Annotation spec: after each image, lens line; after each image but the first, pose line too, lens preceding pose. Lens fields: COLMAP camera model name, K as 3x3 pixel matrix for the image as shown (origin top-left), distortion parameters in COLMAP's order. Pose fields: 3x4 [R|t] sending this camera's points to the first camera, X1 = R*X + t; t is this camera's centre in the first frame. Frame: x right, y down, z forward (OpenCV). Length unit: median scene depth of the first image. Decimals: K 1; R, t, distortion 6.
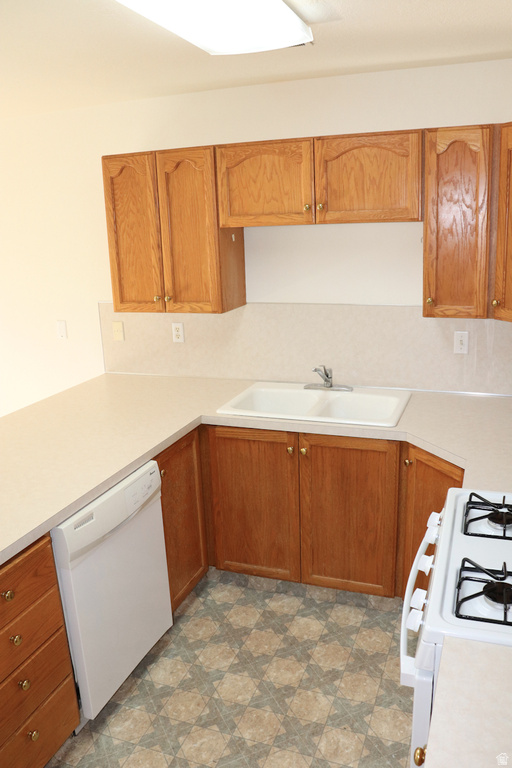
lens RADIAL K [[634.9, 0, 256.4], [0, 634.9, 383.1], [0, 0, 1]] dist [-0.174775, 0.161502]
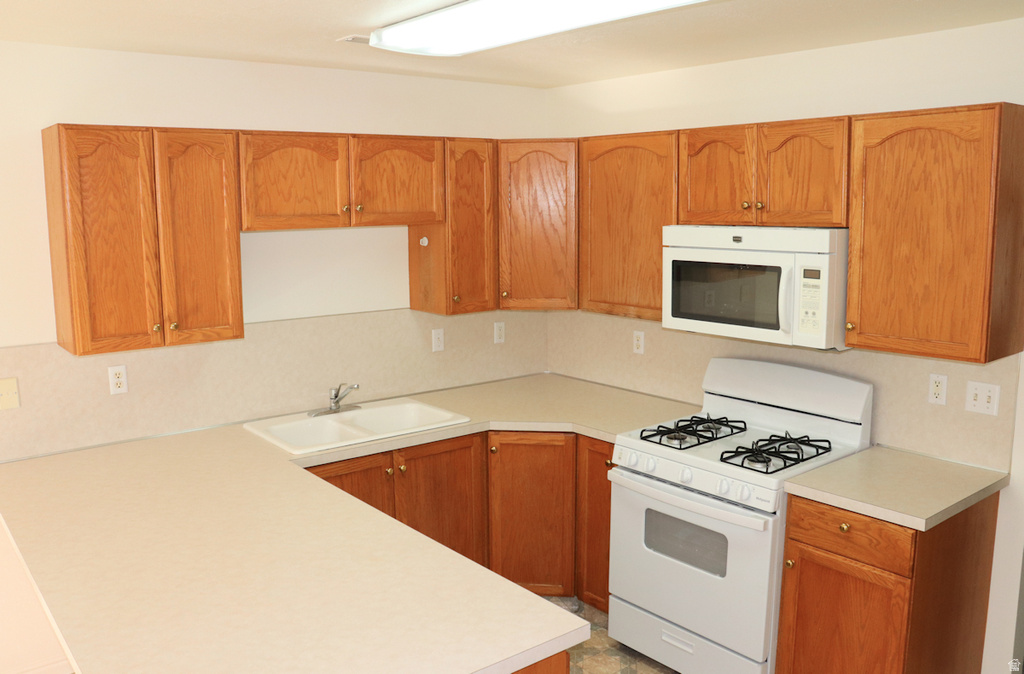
lens RADIAL K [[846.6, 0, 509.4], [0, 846.6, 334.7], [0, 0, 1]] dist [-0.174775, 0.161502]
pose [[0.513646, -0.097359, 0.852461, -0.824539], [0.206707, 0.978319, -0.012818, -0.033292], [-0.832730, 0.182793, 0.522634, 0.185431]]
